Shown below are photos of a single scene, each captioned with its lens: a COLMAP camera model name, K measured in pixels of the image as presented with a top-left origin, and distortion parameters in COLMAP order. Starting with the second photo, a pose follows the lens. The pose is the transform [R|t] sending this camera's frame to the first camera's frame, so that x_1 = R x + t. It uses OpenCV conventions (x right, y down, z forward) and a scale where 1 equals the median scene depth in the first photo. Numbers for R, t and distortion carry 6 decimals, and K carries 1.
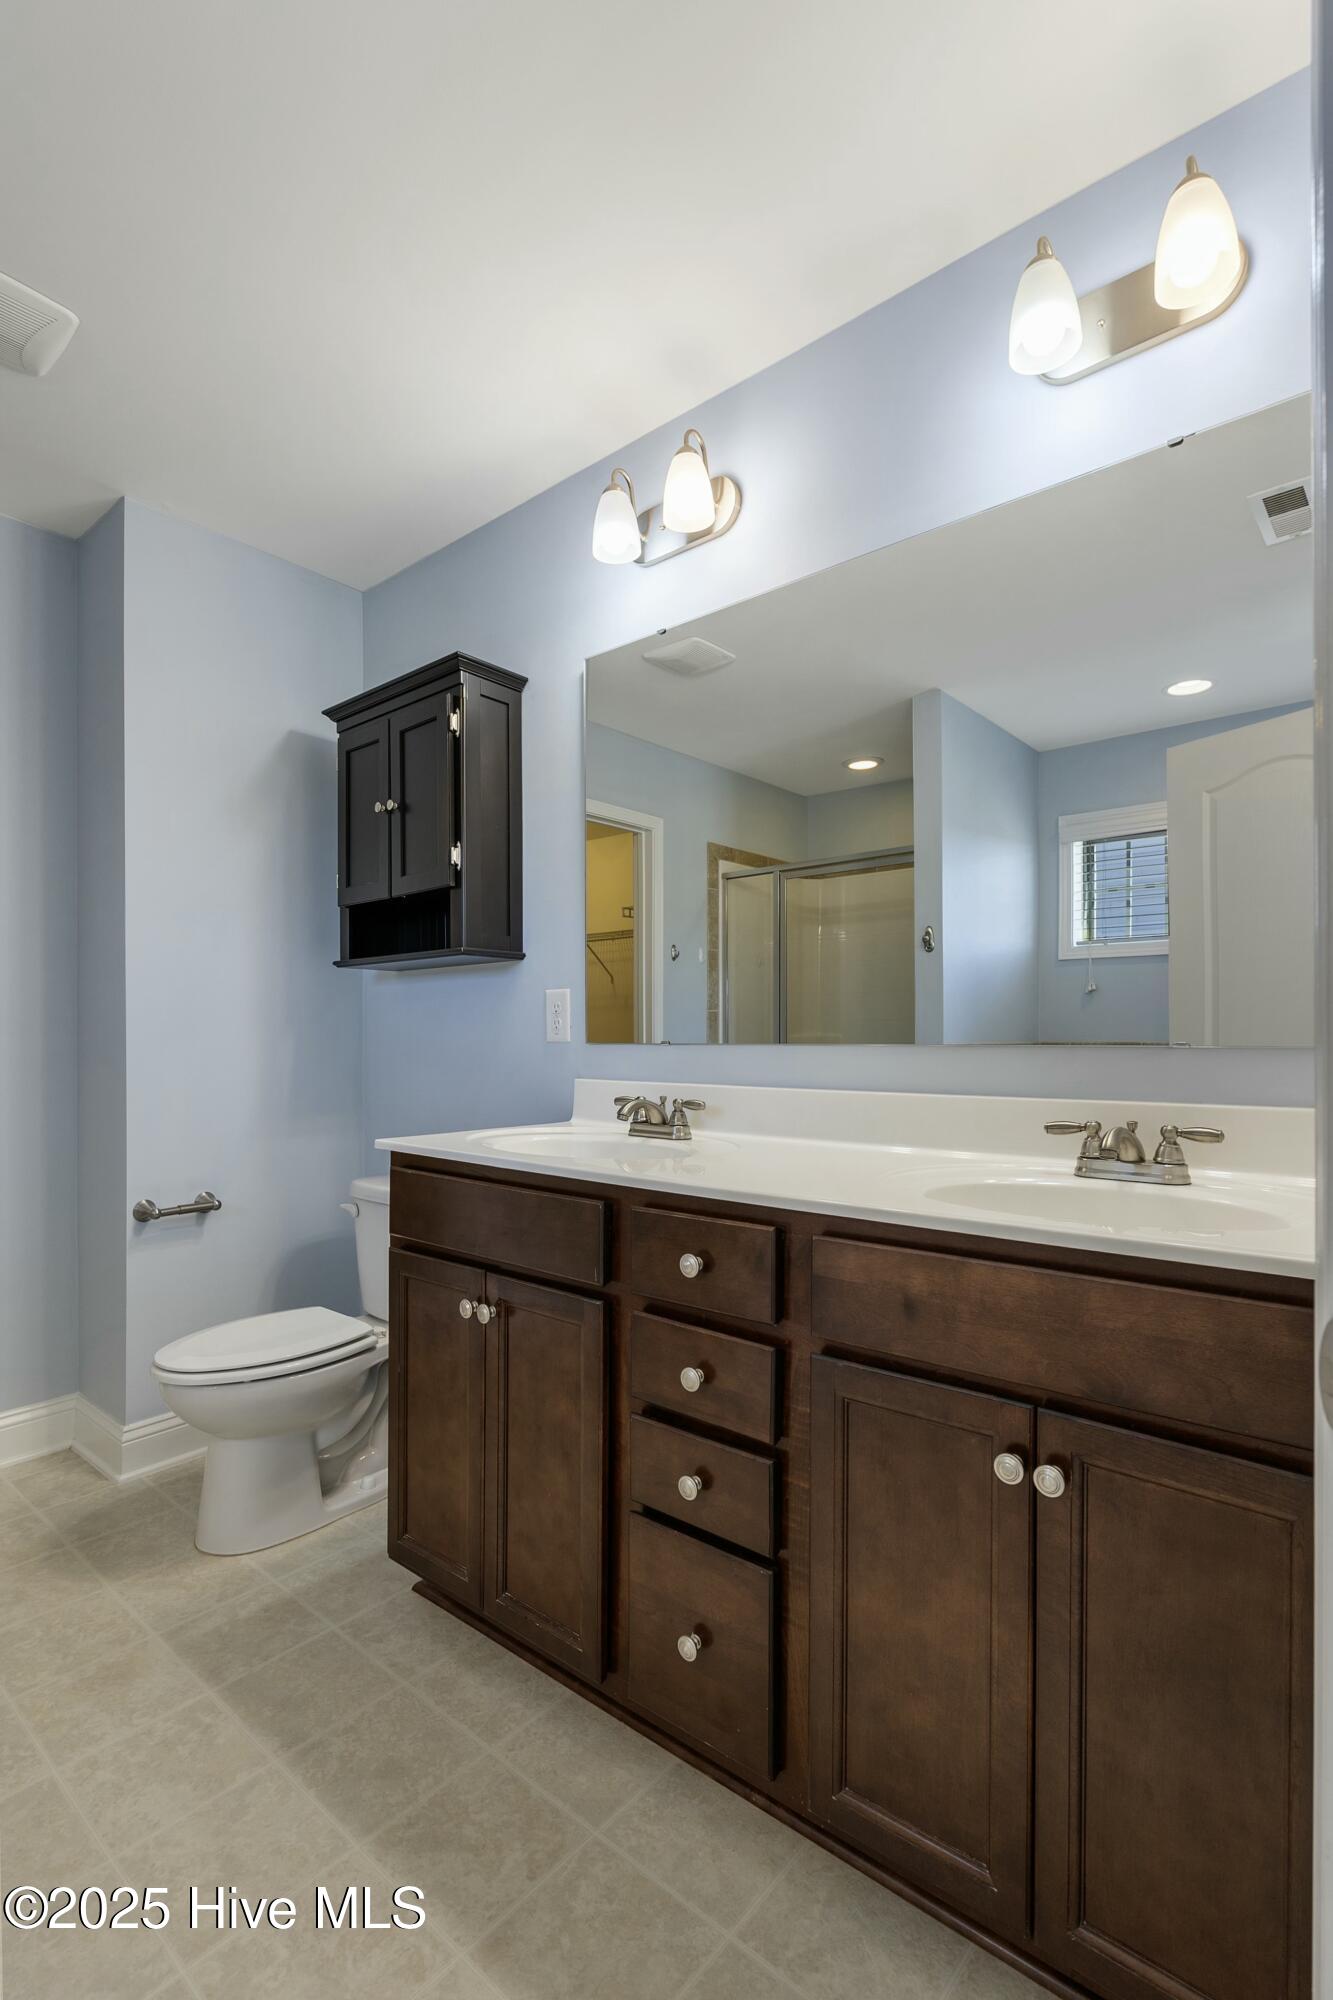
lens RADIAL K [[930.2, 0, 667.2], [0, 930.2, 1042.9], [0, 0, 1]] dist [-0.007891, -0.000070]
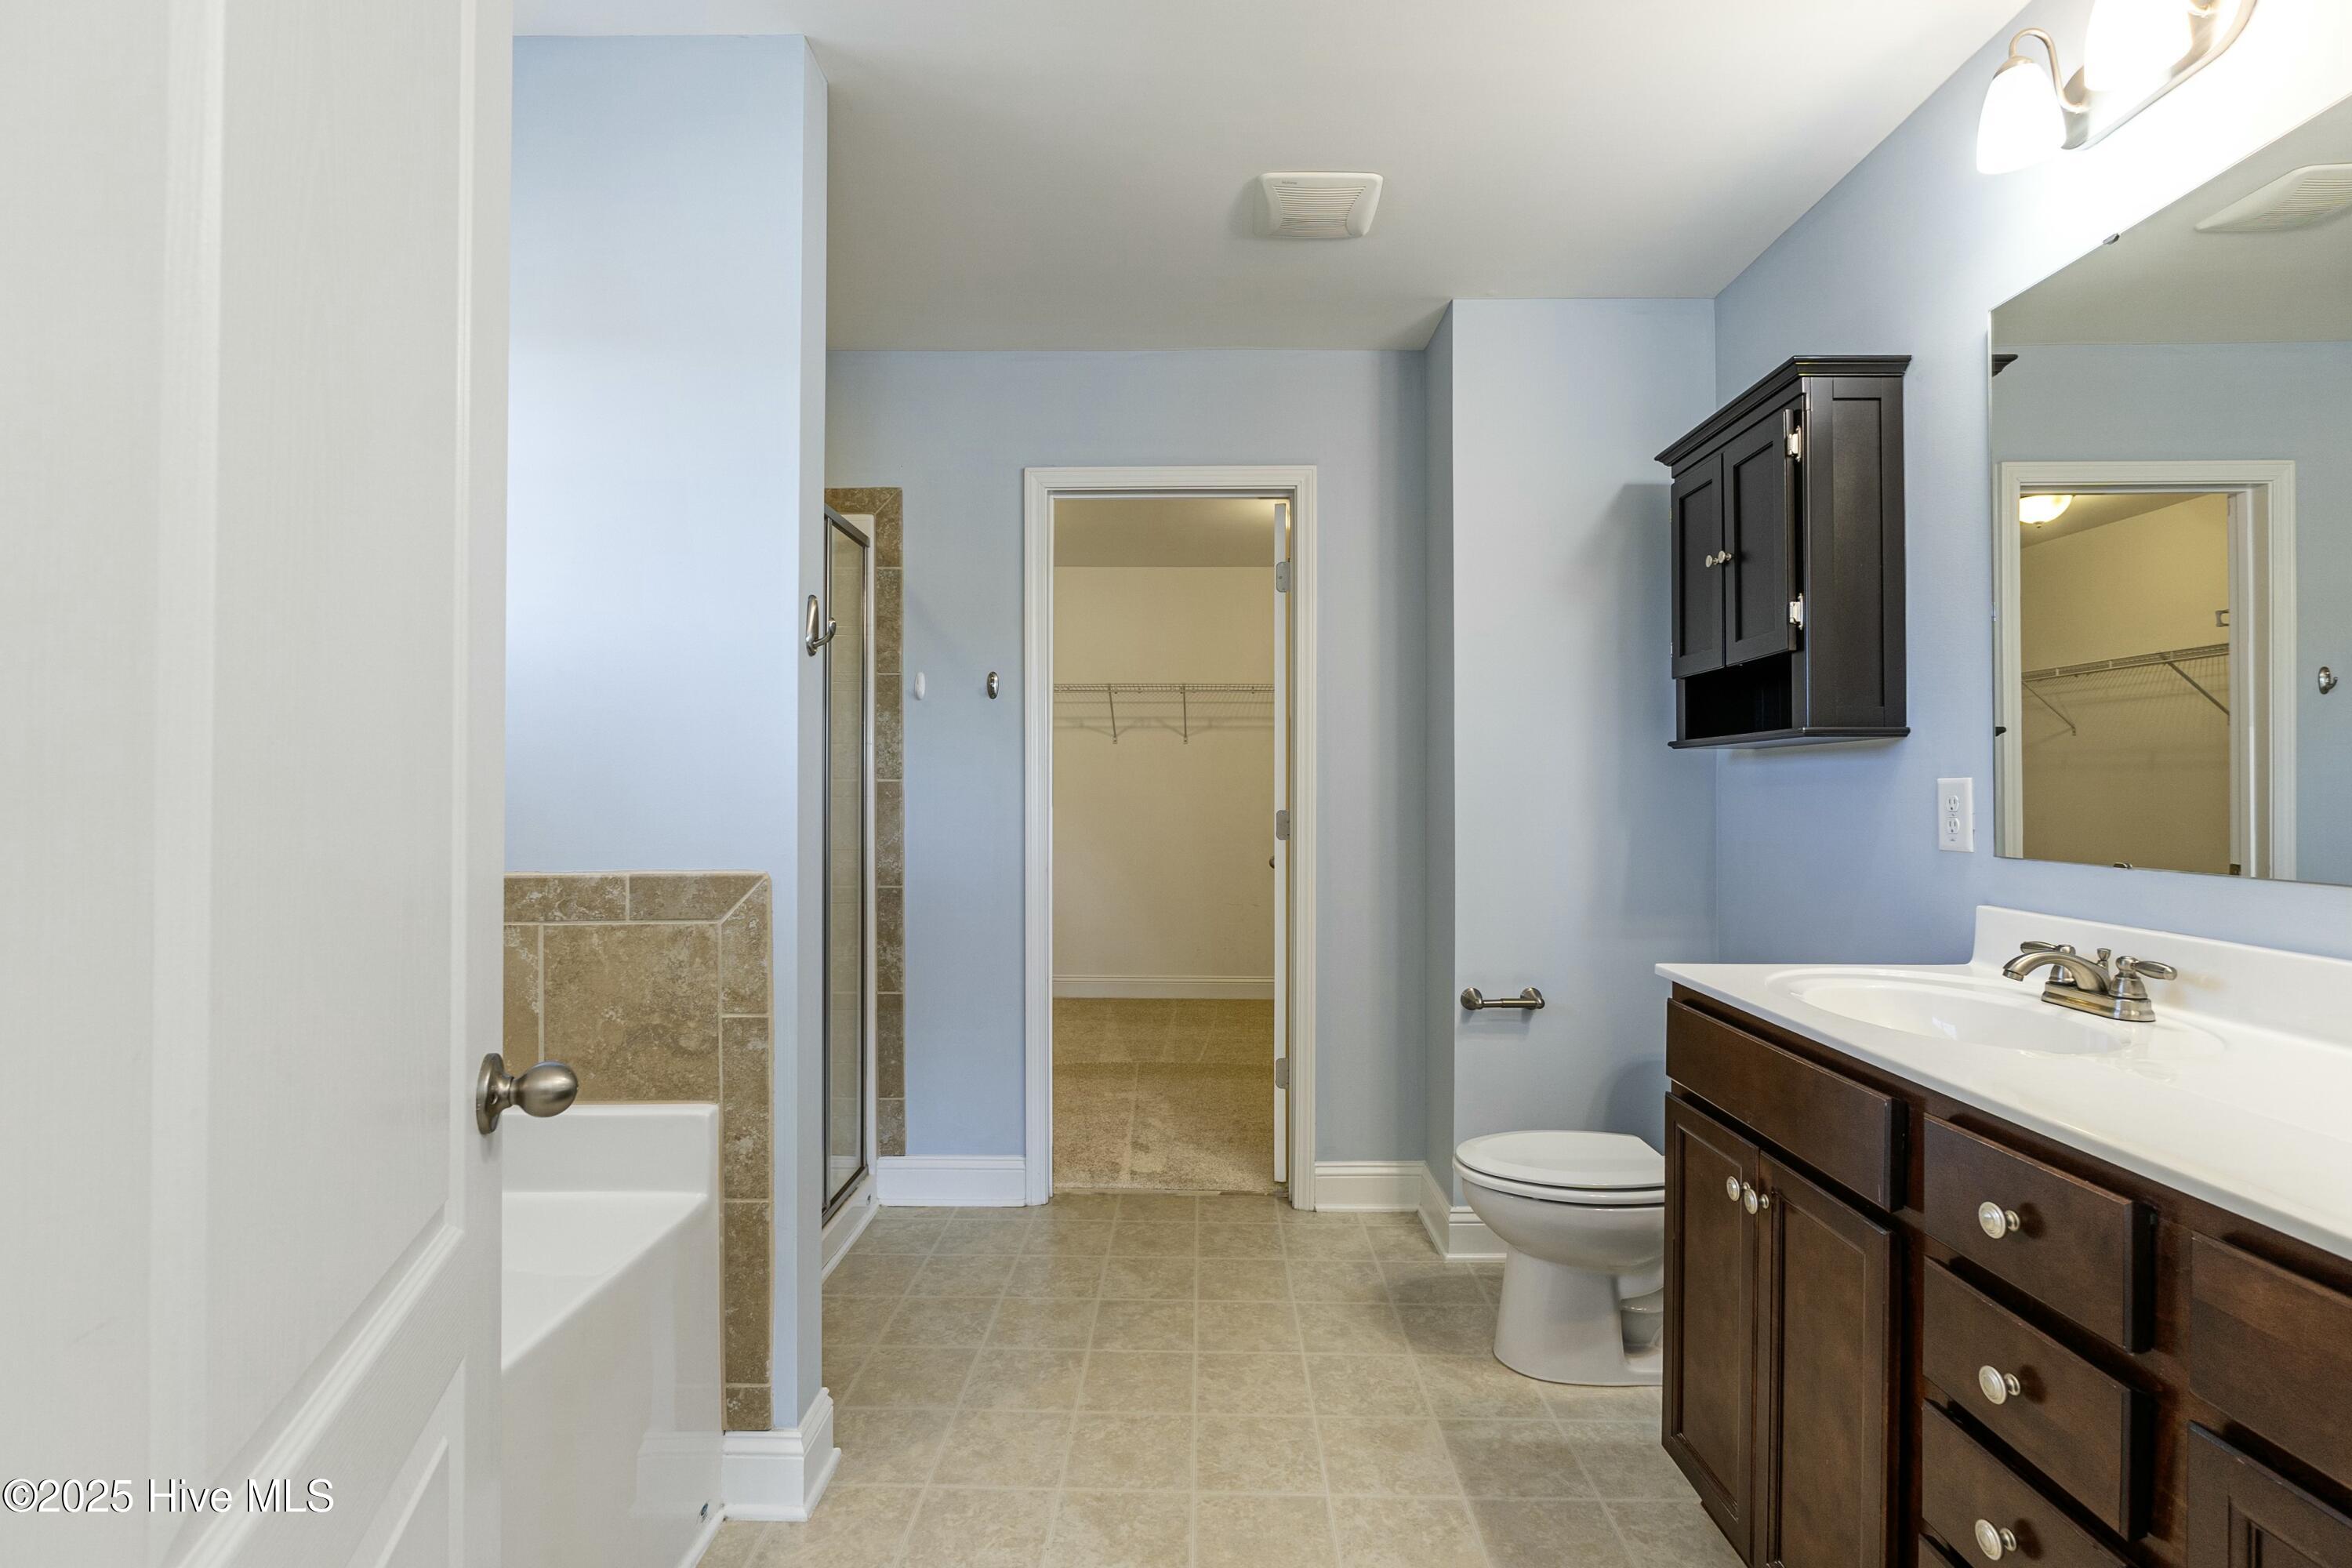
lens RADIAL K [[1077.2, 0, 1178.6], [0, 1077.2, 793.3], [0, 0, 1]] dist [-0.004042, -0.000004]
pose [[0.634102, 0.004235, -0.773238, 0.159915], [-0.006558, 0.999978, 0.000099, -0.046592], [0.773222, 0.005008, 0.634116, 0.012974]]
